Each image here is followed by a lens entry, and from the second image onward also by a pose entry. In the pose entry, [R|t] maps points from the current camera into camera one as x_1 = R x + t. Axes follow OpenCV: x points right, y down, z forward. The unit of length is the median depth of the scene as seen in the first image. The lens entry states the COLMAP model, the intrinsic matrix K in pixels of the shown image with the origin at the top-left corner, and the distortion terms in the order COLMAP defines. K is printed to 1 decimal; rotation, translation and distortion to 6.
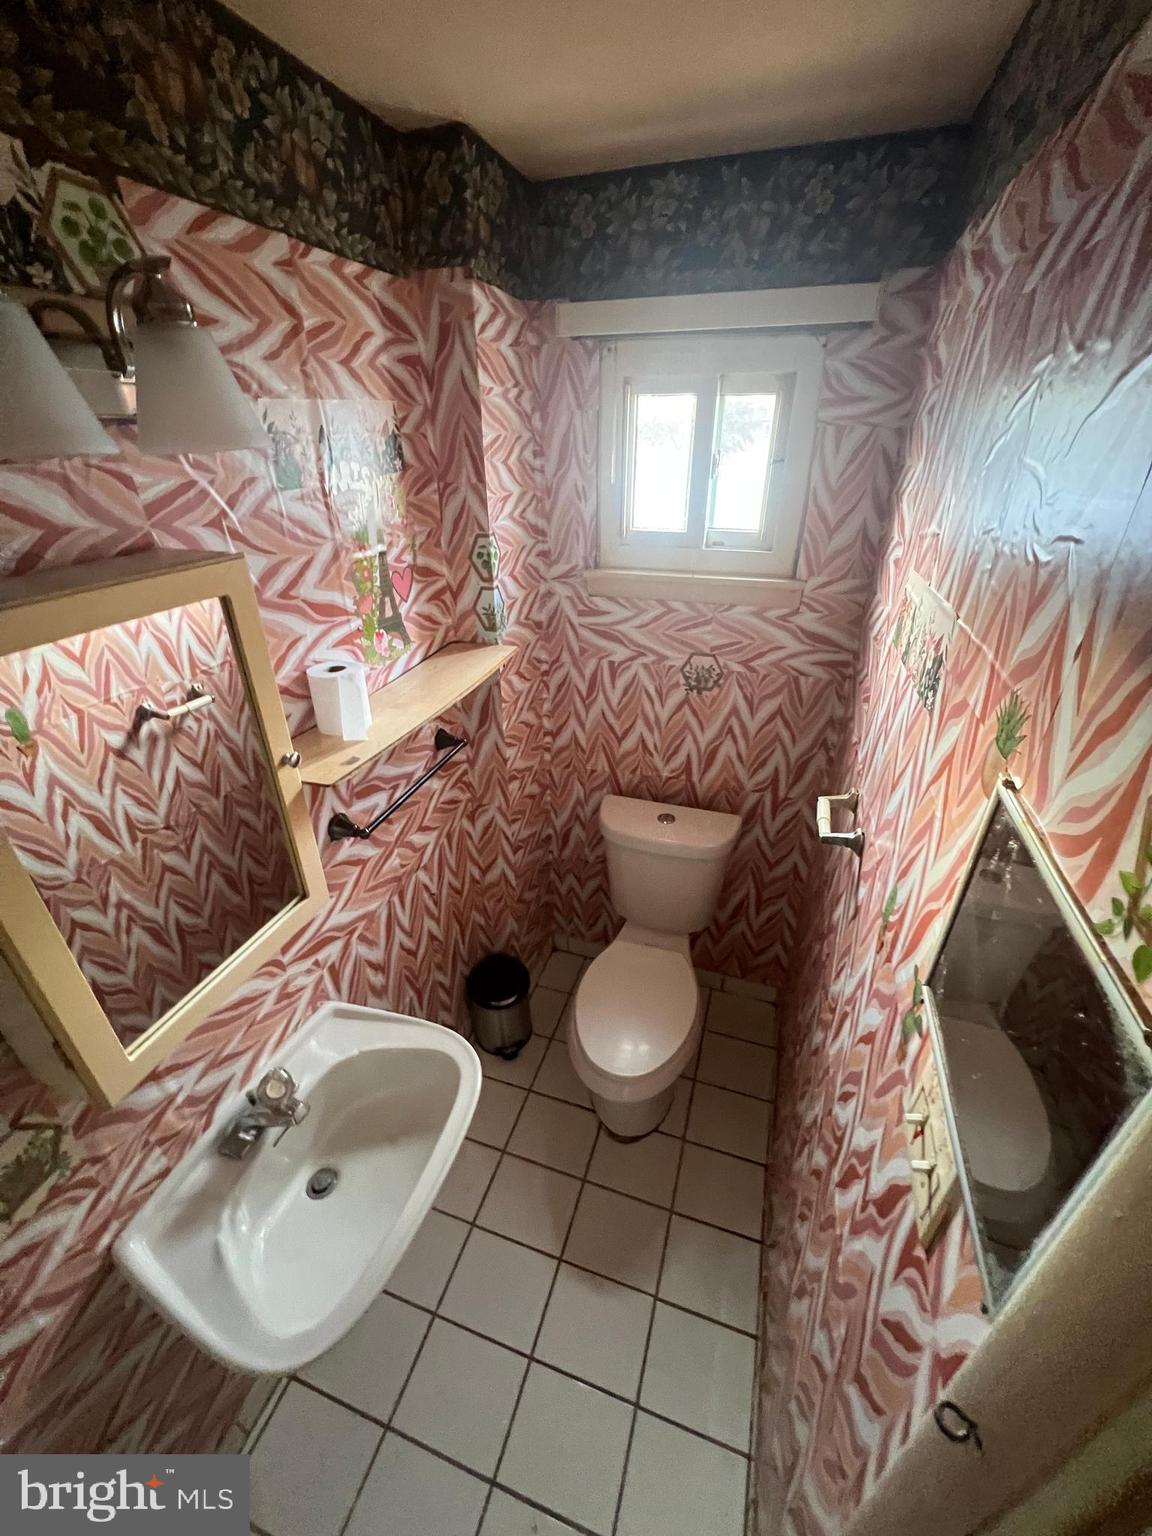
lens RADIAL K [[621.2, 0, 575.7], [0, 621.2, 770.3], [0, 0, 1]] dist [-0.001276, 0.000971]
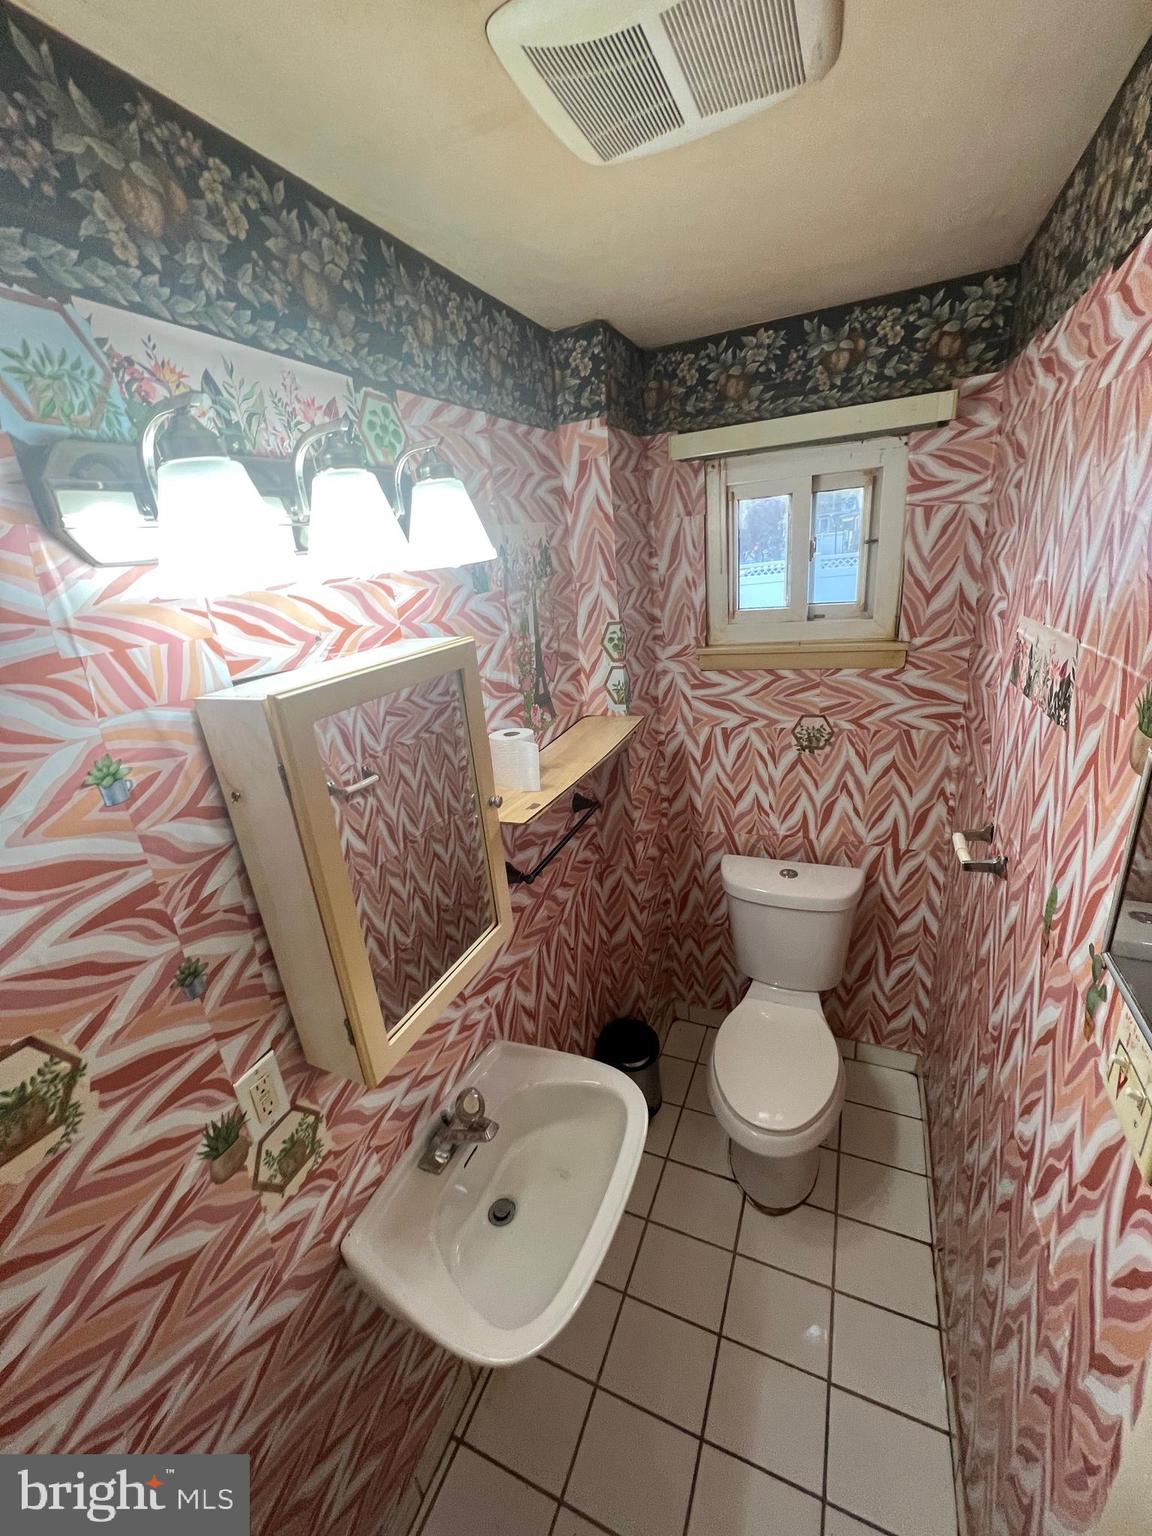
lens RADIAL K [[621.2, 0, 575.6], [0, 621.2, 768.2], [0, 0, 1]] dist [-0.001276, 0.000971]
pose [[0.992217, -0.048646, -0.114625, -0.110948], [0.030359, 0.987260, -0.156189, 0.077009], [0.120763, 0.151494, 0.981053, -0.121336]]
